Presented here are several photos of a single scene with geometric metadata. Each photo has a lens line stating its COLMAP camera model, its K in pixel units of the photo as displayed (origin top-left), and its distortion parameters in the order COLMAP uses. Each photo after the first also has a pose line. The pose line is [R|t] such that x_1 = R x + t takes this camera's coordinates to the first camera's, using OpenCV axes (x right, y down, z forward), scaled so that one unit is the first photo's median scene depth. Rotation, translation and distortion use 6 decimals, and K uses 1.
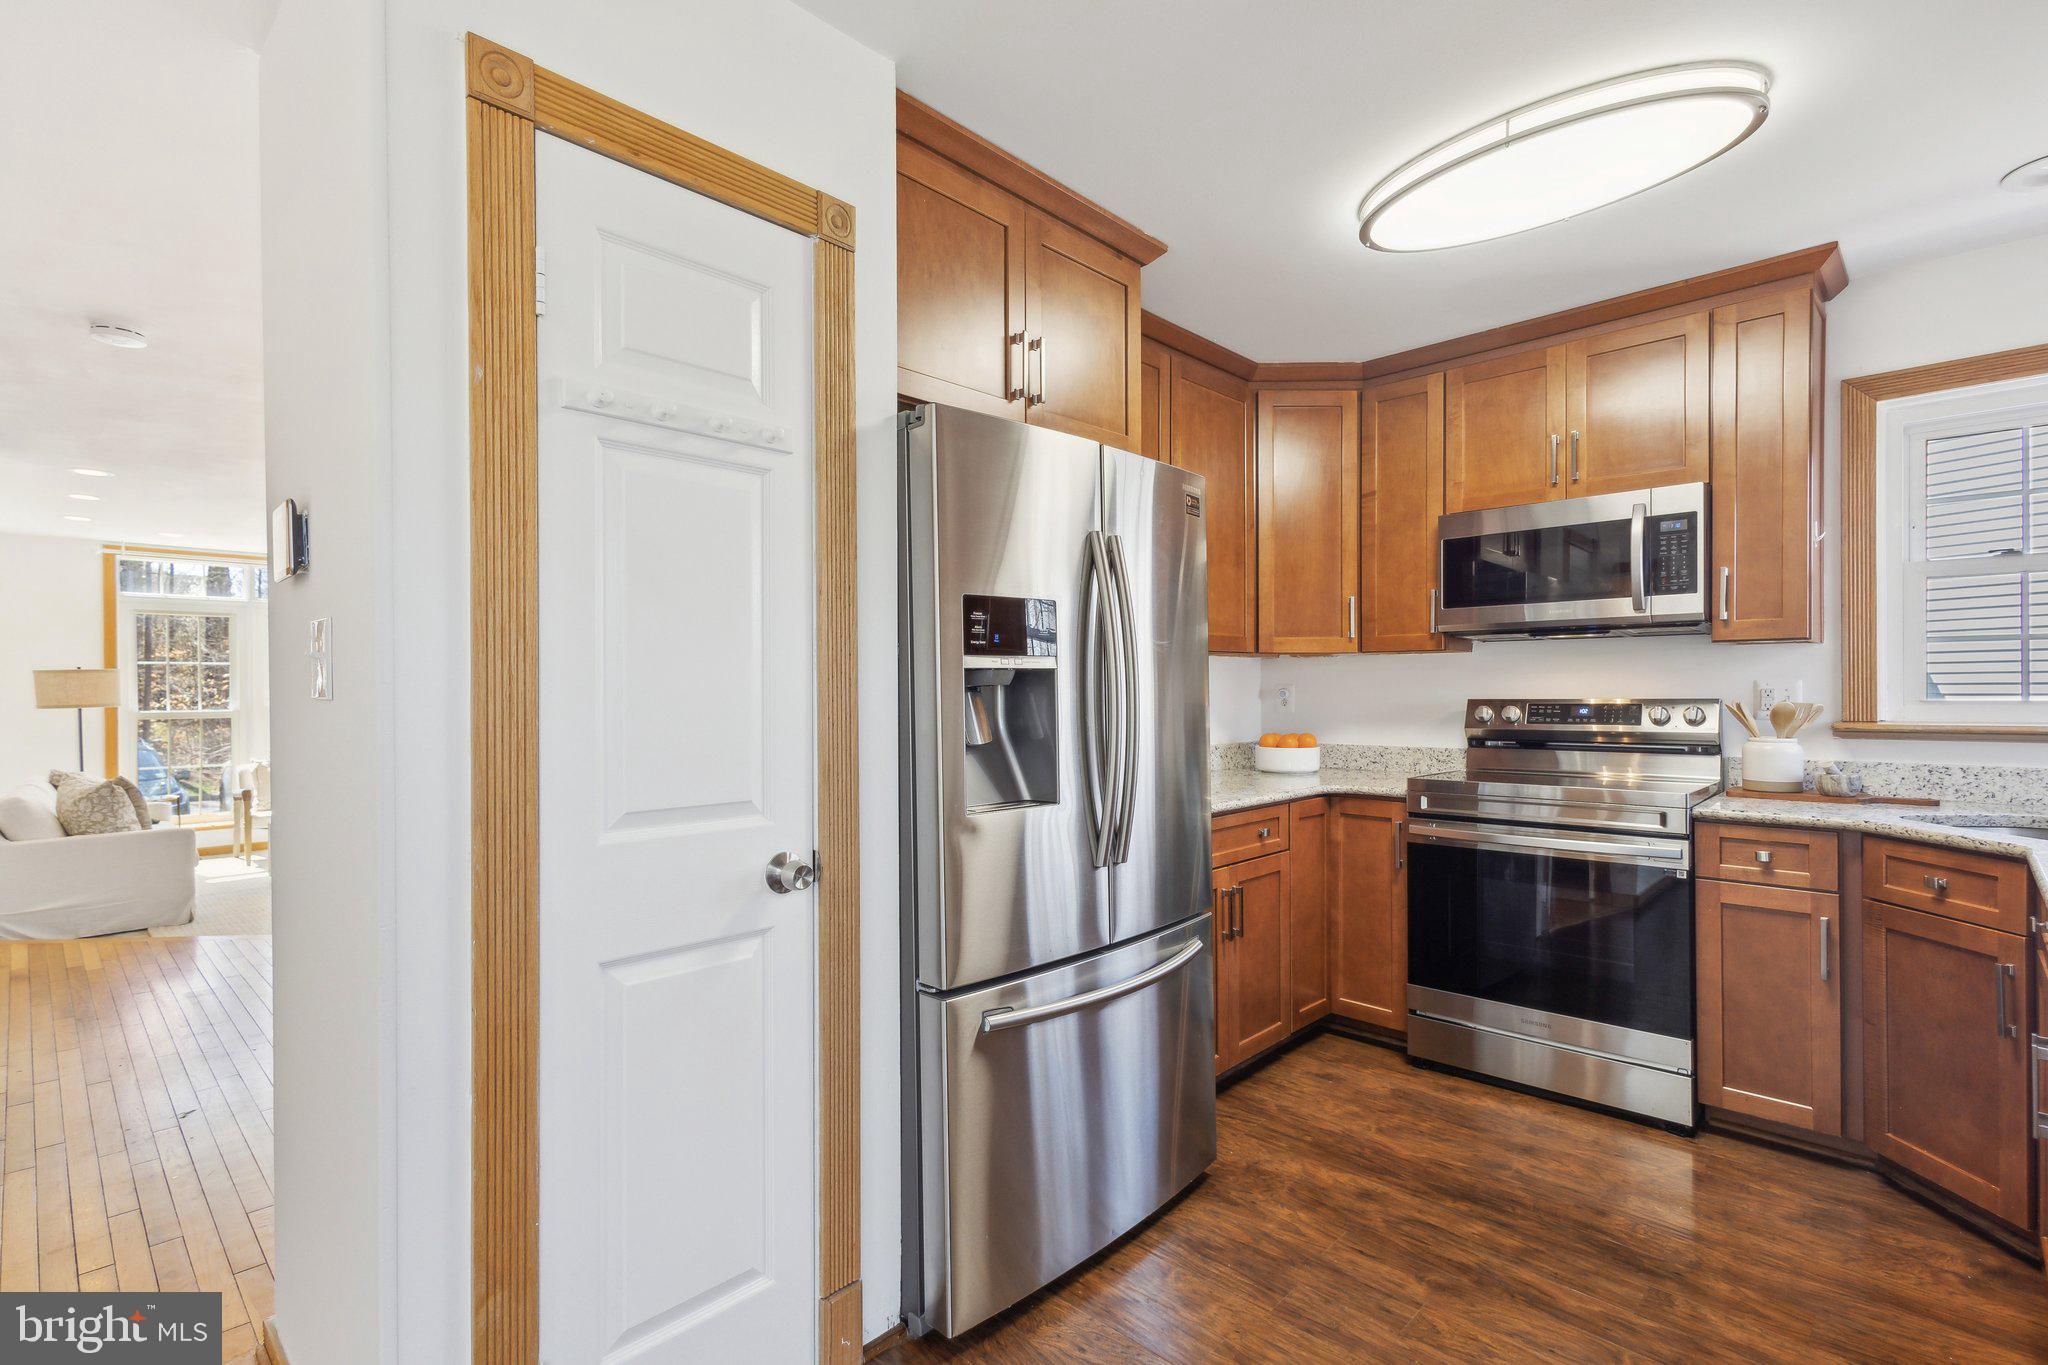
lens RADIAL K [[944.8, 0, 1025.4], [0, 944.8, 693.4], [0, 0, 1]] dist [0.016523, -0.005115]
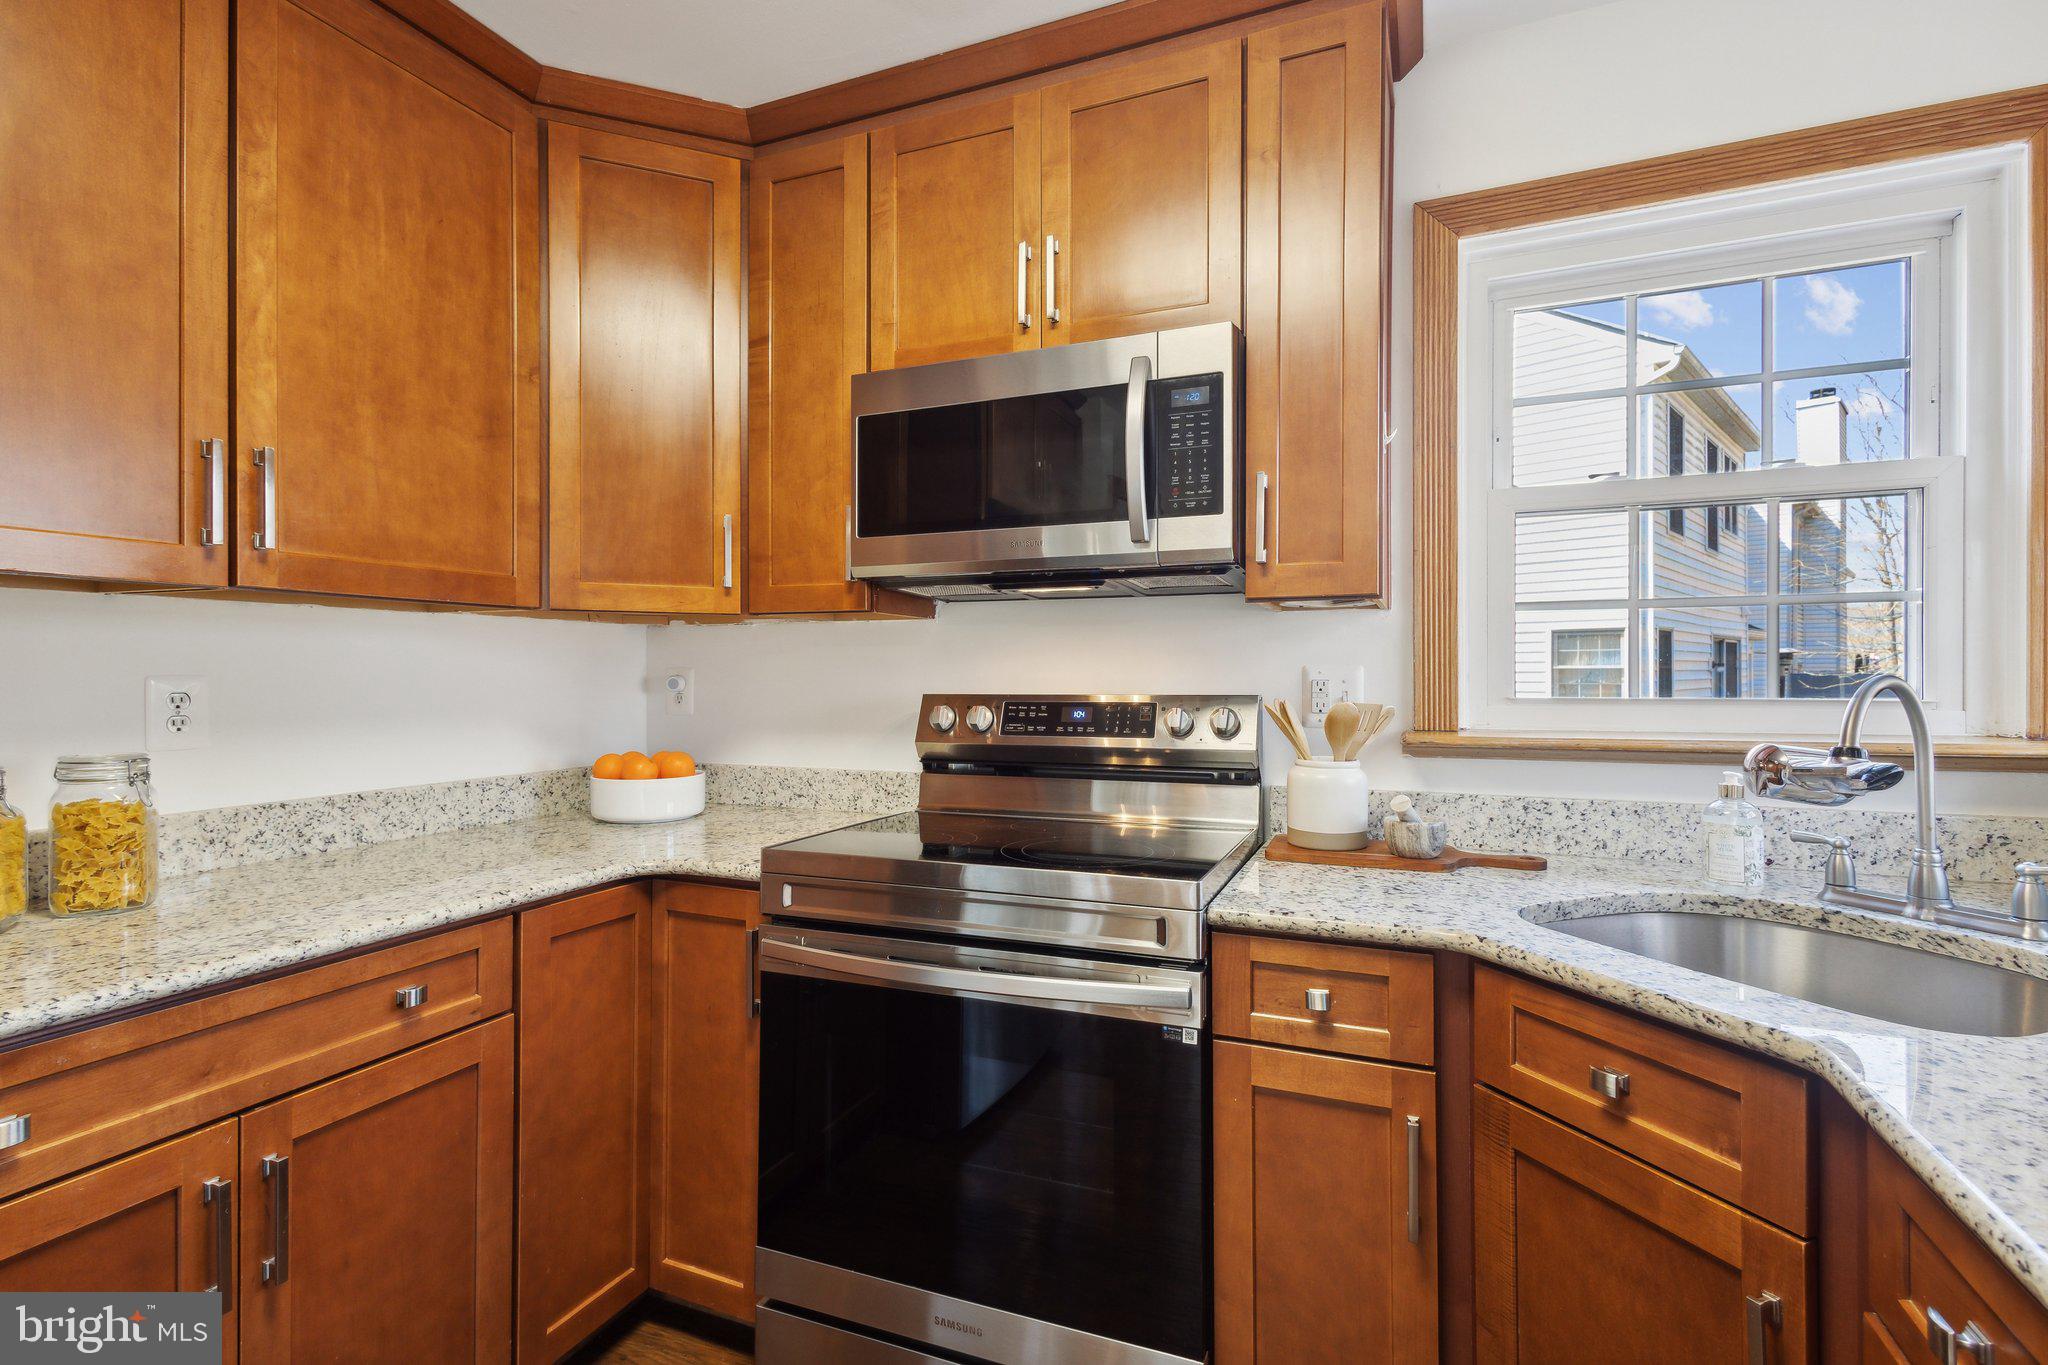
lens RADIAL K [[944.8, 0, 1024.5], [0, 944.8, 673.4], [0, 0, 1]] dist [0.016523, -0.005115]
pose [[0.933013, 0.005463, 0.359801, 0.381945], [-0.003240, 0.999972, -0.006781, -0.004529], [-0.359828, 0.005161, 0.933004, 0.500526]]
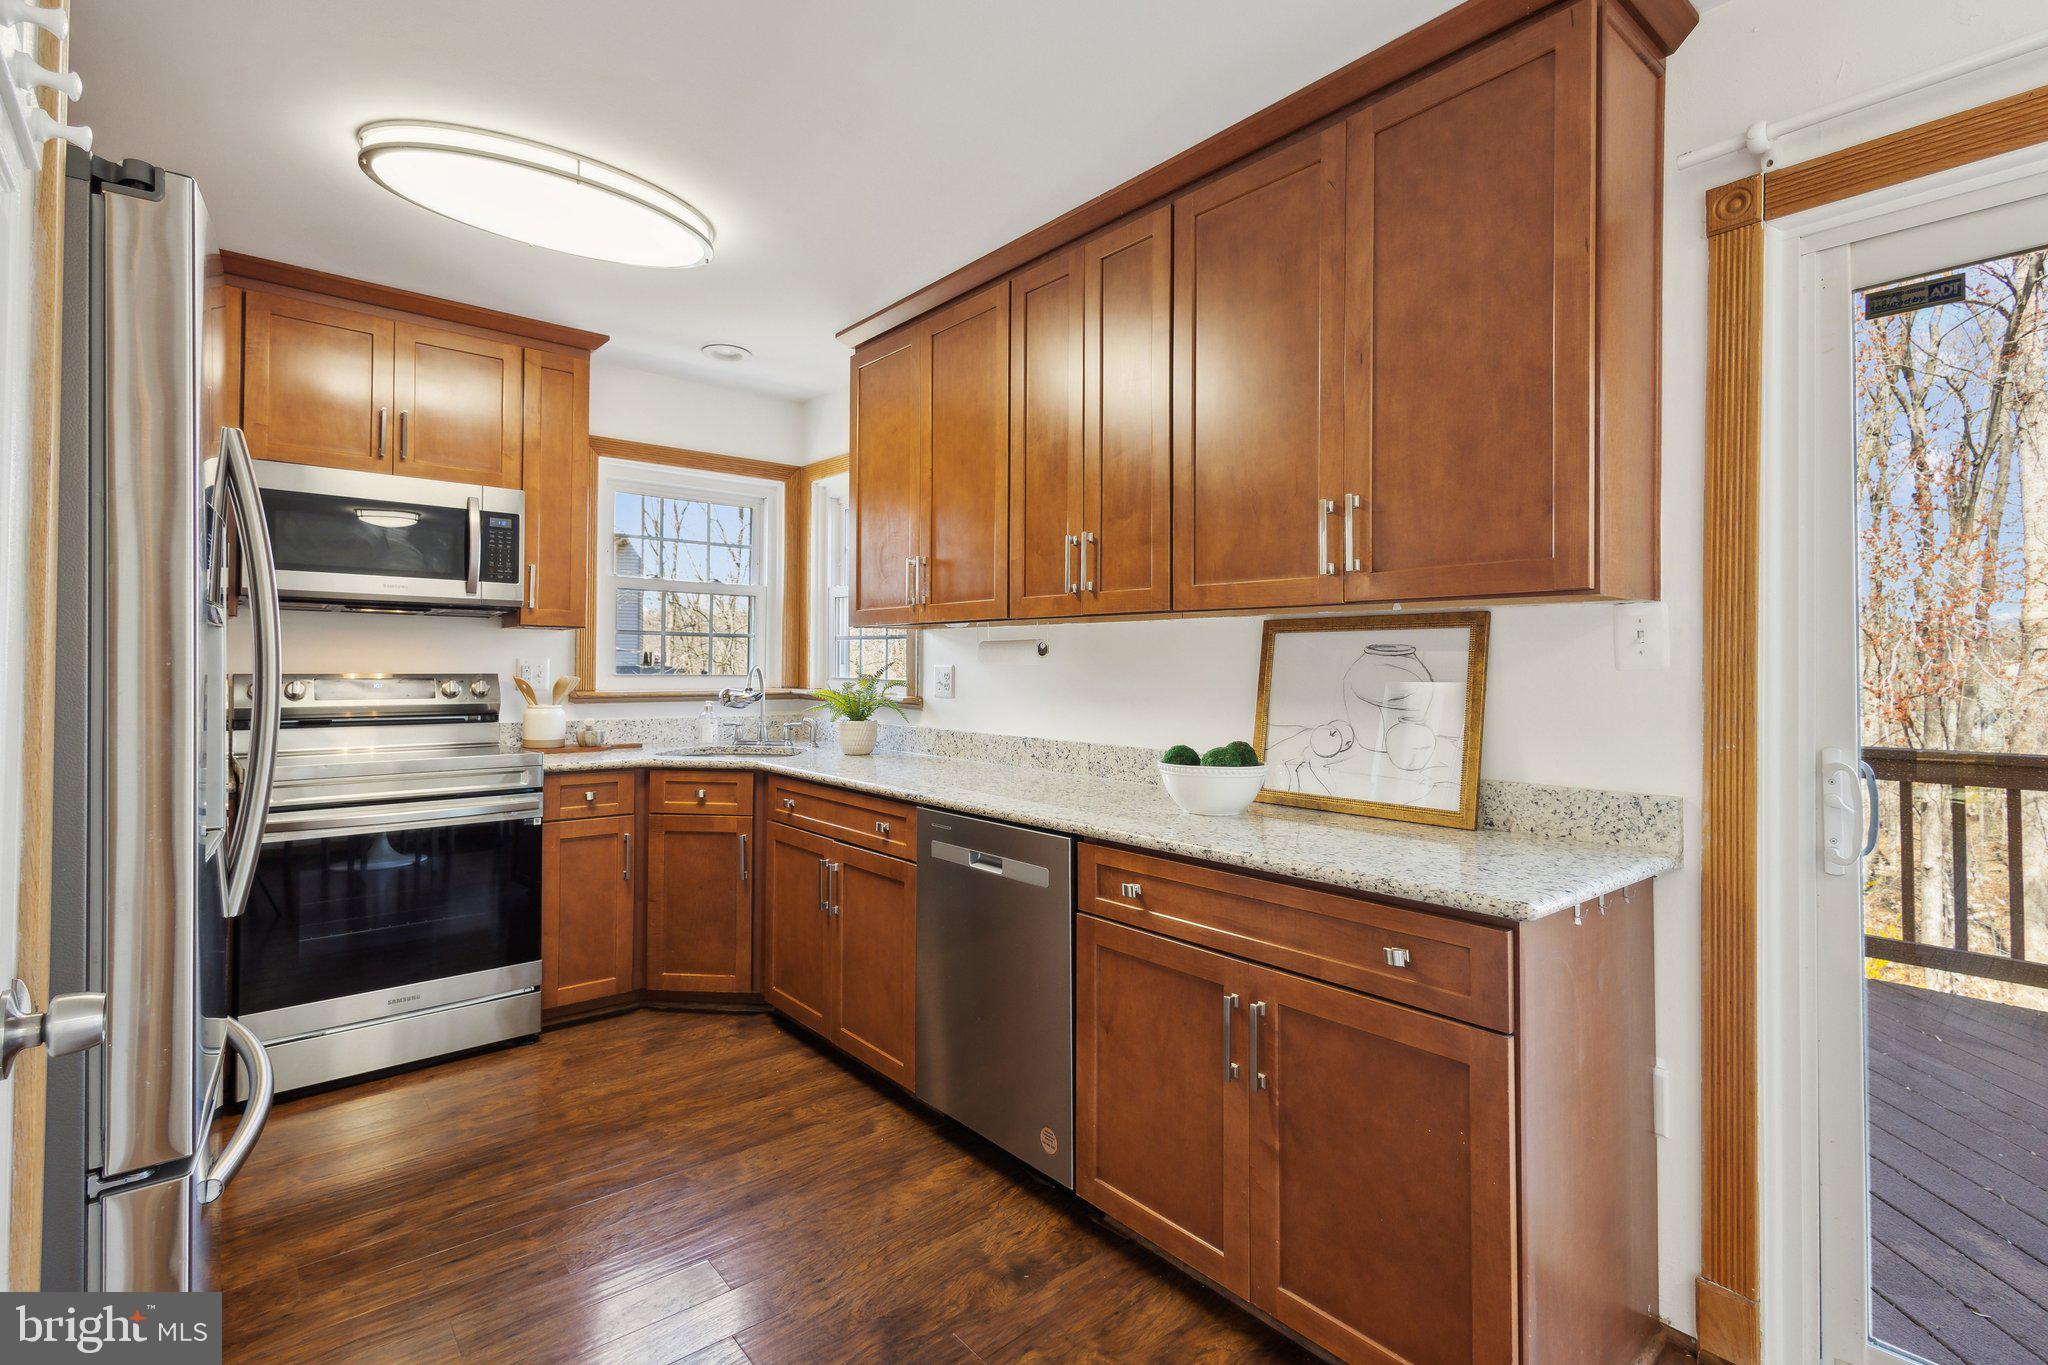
lens RADIAL K [[944.8, 0, 1015.7], [0, 944.8, 660.5], [0, 0, 1]] dist [0.016523, -0.005115]
pose [[0.108846, 0.016538, 0.993921, -0.388094], [-0.006341, 0.999853, -0.015943, 0.004261], [-0.994038, -0.004567, 0.108935, 0.254295]]
